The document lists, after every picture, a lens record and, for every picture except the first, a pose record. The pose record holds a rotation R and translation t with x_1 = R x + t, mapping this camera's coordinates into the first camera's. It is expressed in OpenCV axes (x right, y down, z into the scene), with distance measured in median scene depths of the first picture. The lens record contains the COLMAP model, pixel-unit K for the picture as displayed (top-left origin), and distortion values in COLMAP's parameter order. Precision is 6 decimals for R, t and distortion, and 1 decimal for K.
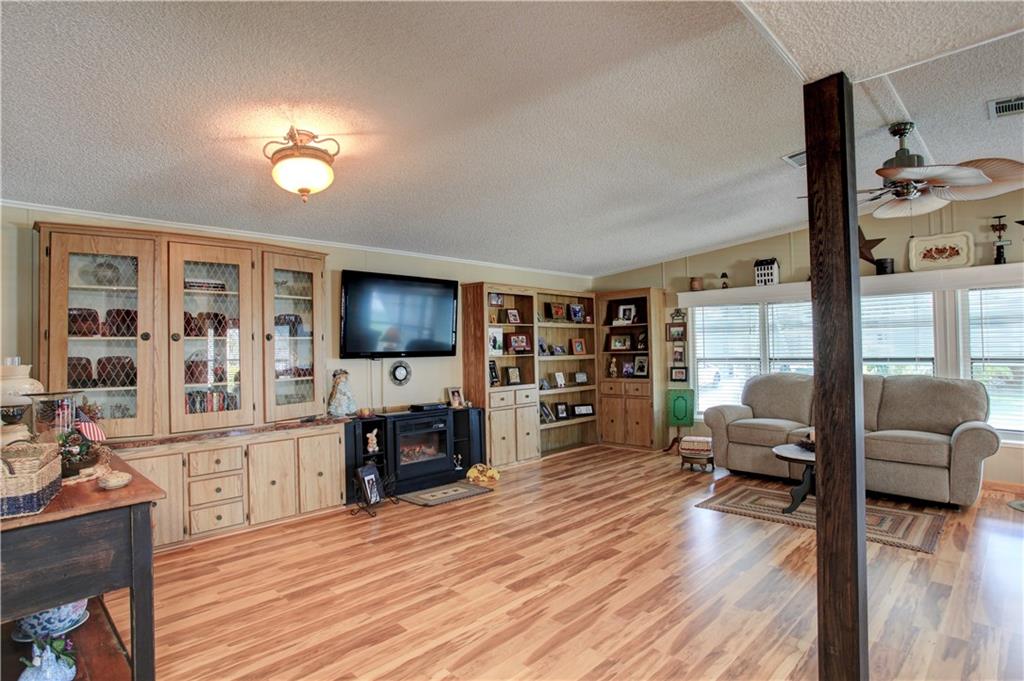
lens RADIAL K [[536.2, 0, 502.4], [0, 536.2, 338.8], [0, 0, 1]] dist [-0.081232, 0.045663]
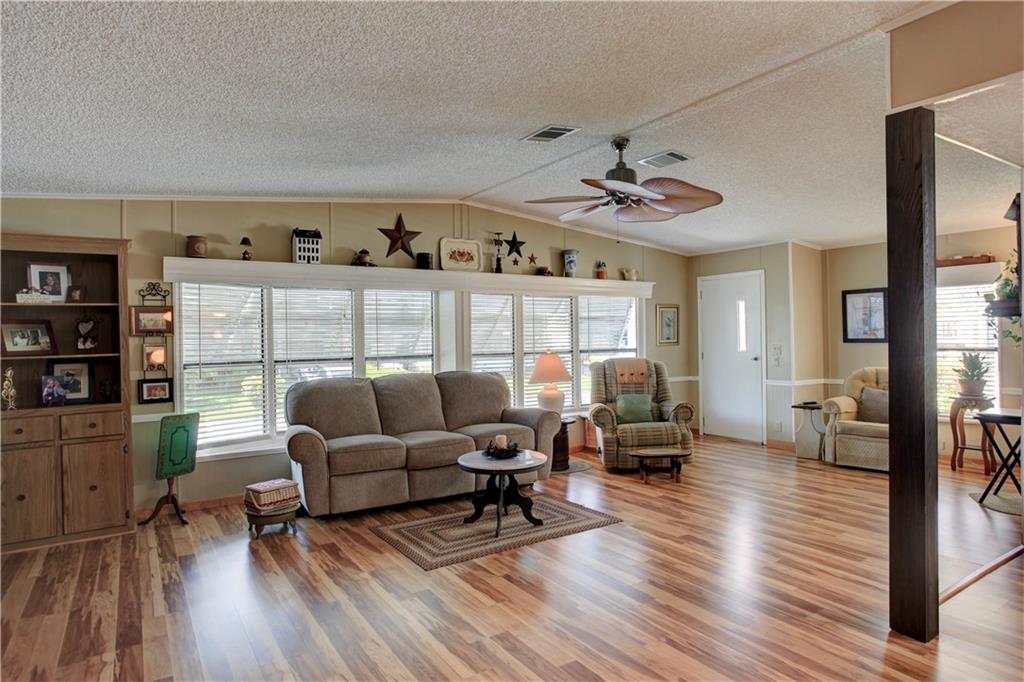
lens RADIAL K [[594.8, 0, 510.6], [0, 594.8, 335.9], [0, 0, 1]] dist [-0.031321, 0.000907]
pose [[0.190982, 0.013835, 0.981496, -0.387456], [-0.003971, 0.999903, -0.013322, 0.017785], [-0.981585, -0.001353, 0.191019, 0.748509]]
